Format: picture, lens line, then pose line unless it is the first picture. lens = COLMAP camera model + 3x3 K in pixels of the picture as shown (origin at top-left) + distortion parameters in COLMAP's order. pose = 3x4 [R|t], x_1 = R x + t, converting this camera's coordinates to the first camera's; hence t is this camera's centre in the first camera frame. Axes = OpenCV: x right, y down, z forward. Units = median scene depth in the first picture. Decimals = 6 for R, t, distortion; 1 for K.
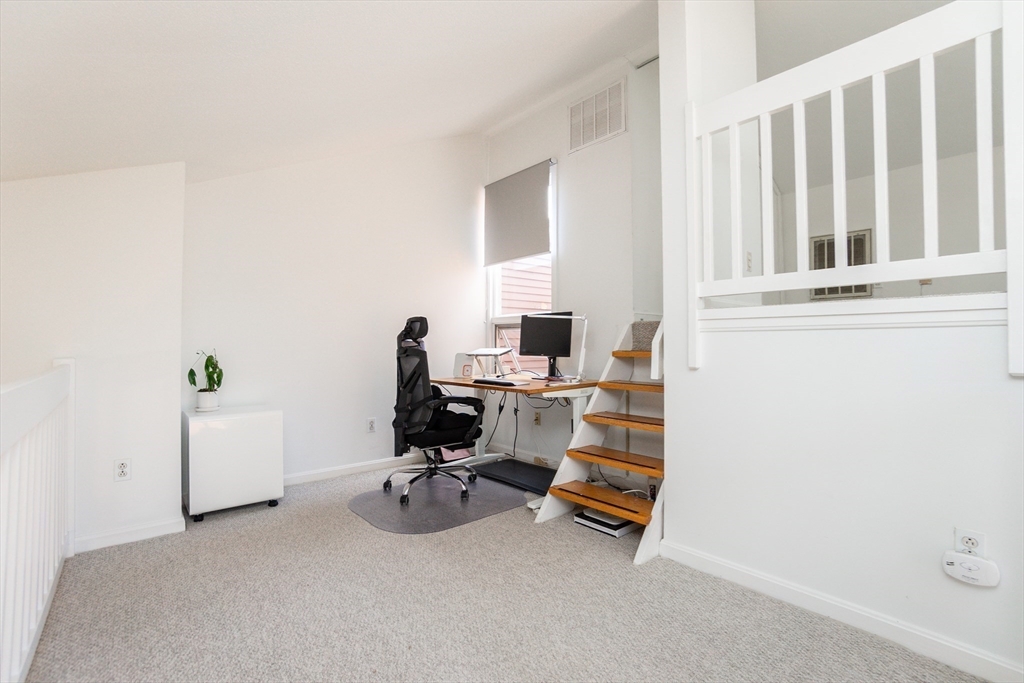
lens RADIAL K [[453.1, 0, 517.8], [0, 453.1, 341.8], [0, 0, 1]] dist [-0.044527, 0.009678]
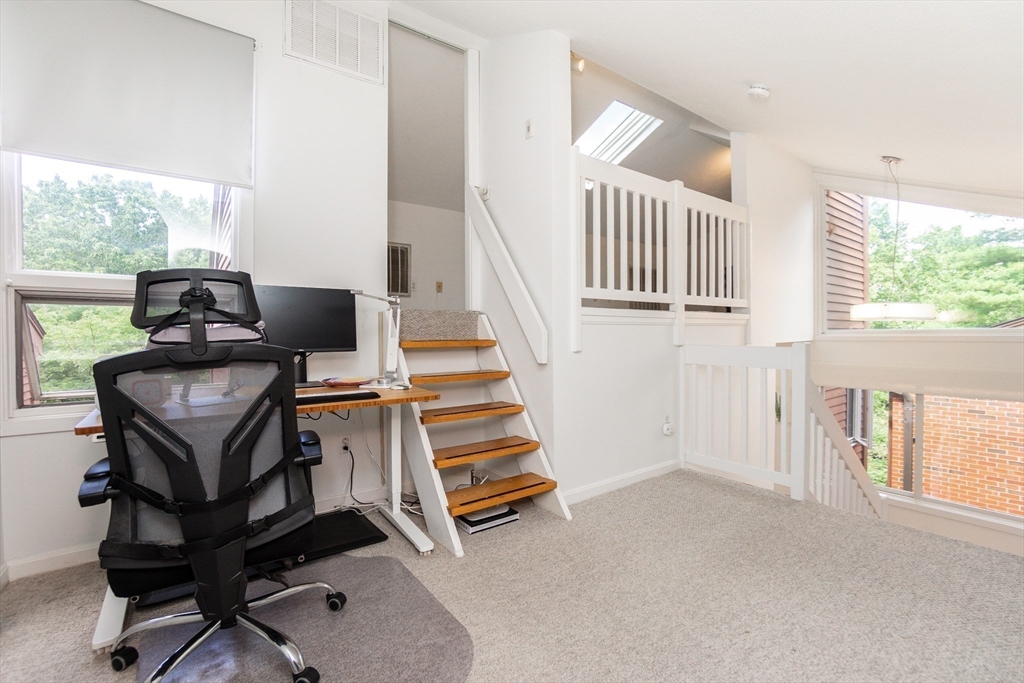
lens RADIAL K [[453.1, 0, 518.4], [0, 453.1, 341.6], [0, 0, 1]] dist [-0.044527, 0.009678]
pose [[0.086281, -0.021286, 0.996043, -0.967111], [-0.002306, 0.999765, 0.021565, 0.000017], [-0.996268, -0.004158, 0.086211, 1.080081]]
